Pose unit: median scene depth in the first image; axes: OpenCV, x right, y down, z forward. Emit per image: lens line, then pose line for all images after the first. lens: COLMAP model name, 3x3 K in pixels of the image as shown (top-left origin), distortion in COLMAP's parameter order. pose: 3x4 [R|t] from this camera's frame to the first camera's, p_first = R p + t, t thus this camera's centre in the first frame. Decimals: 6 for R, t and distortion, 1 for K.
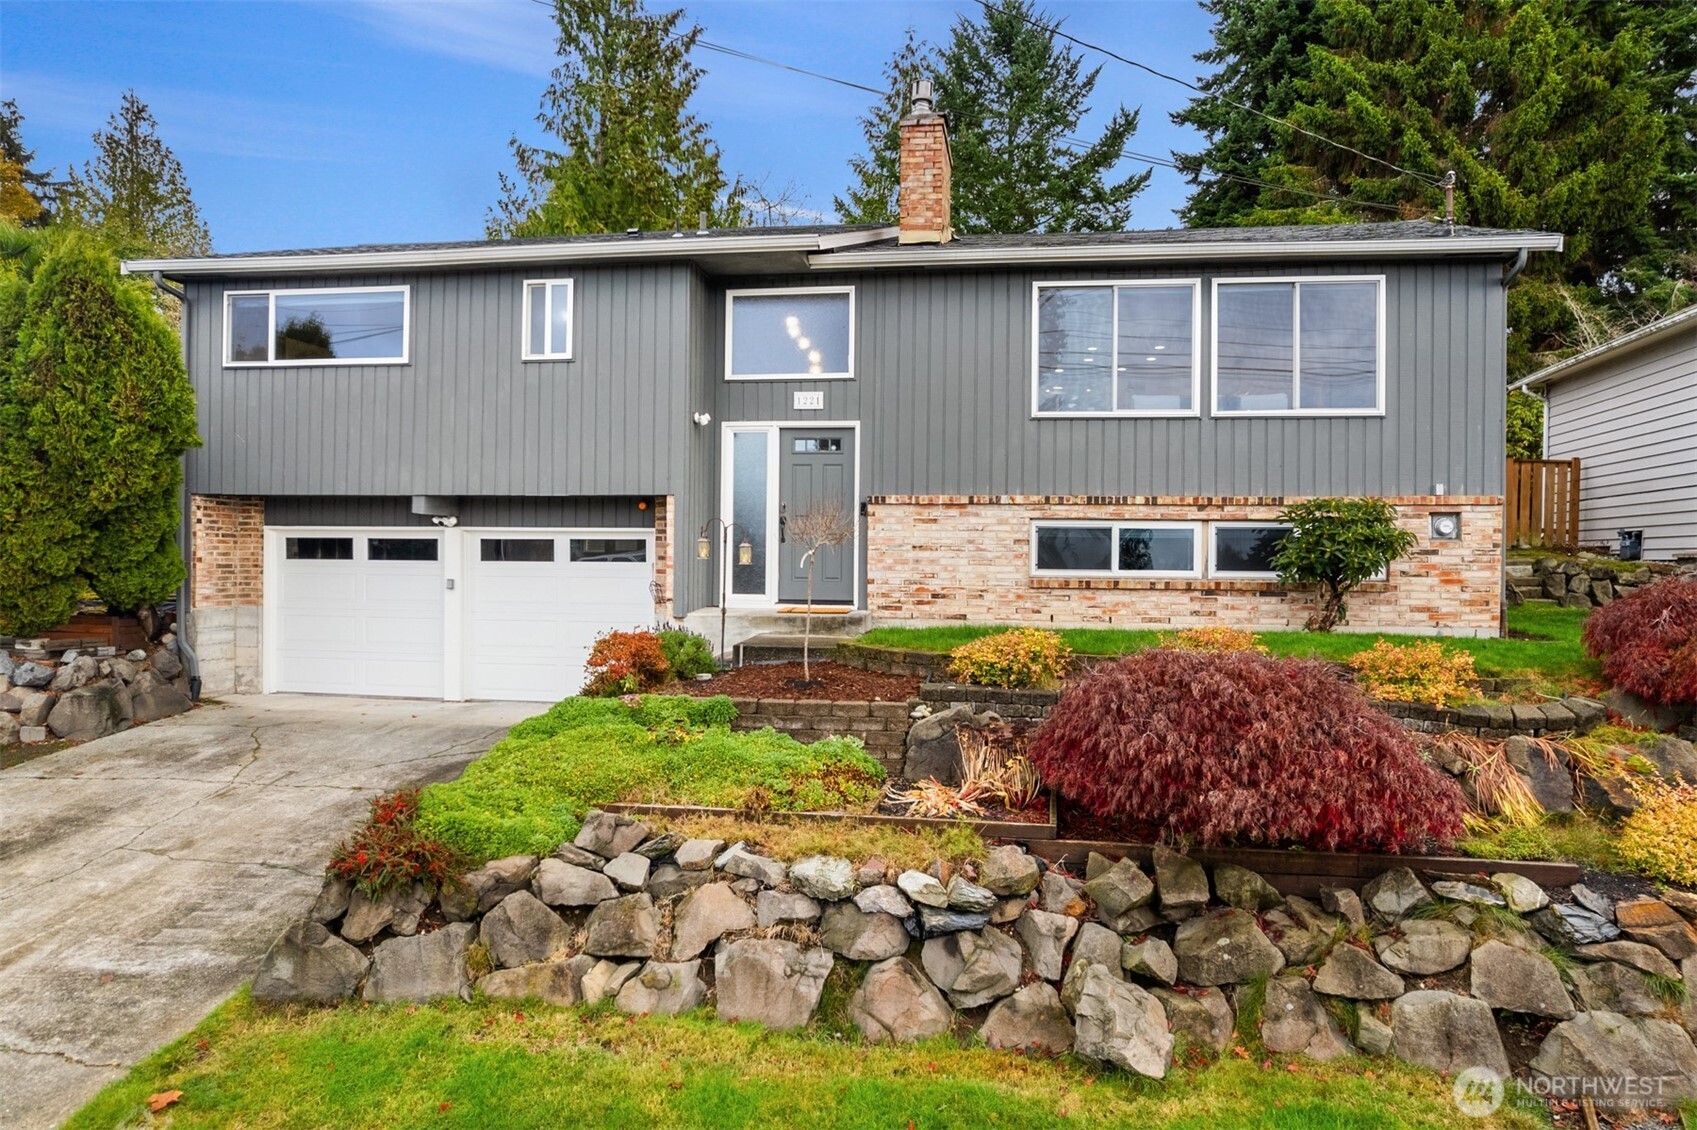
lens RADIAL K [[1095.0, 0, 848.9], [0, 1095.0, 534.3], [0, 0, 1]] dist [-0.070815, 0.075226]
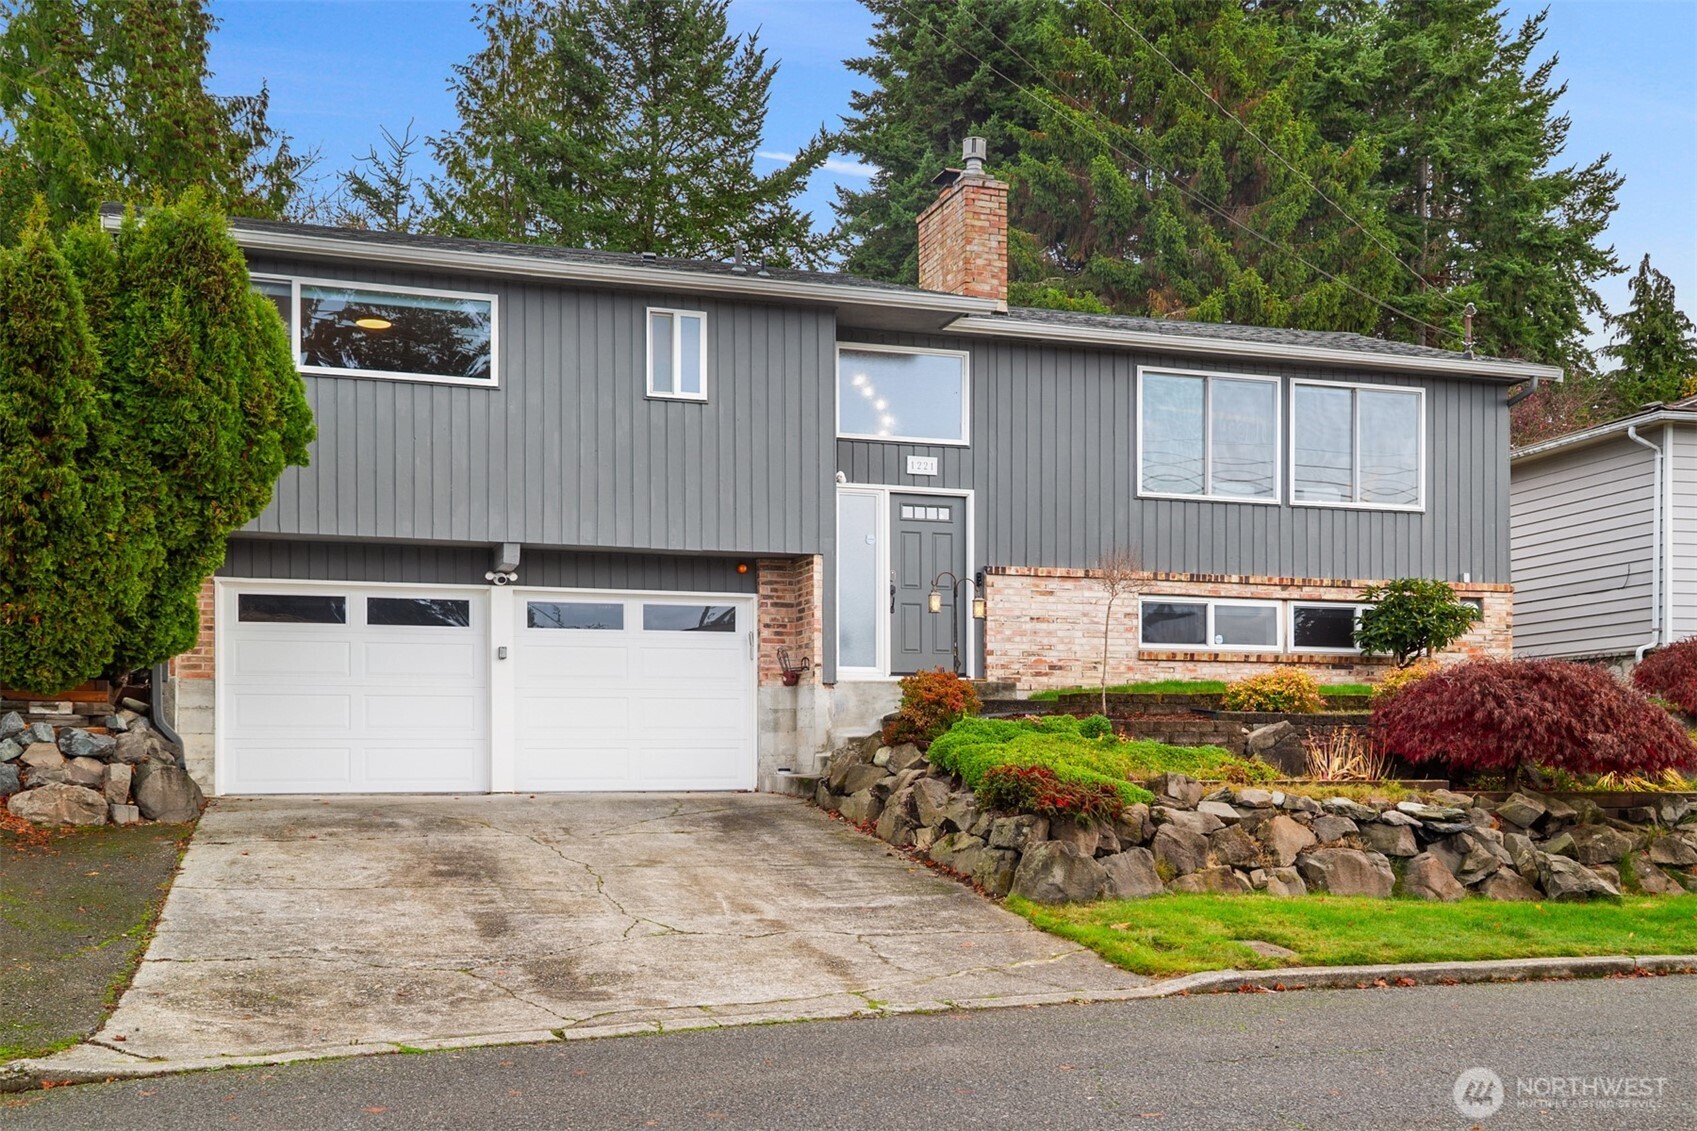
lens RADIAL K [[1670.9, 0, 848.5], [0, 1670.9, 682.1], [0, 0, 1]] dist [-0.010834, 0.183799]
pose [[0.906452, 0.015792, 0.422013, -0.742354], [-0.007259, 0.999736, -0.021817, 0.104992], [-0.422246, 0.016713, 0.906327, -0.315668]]
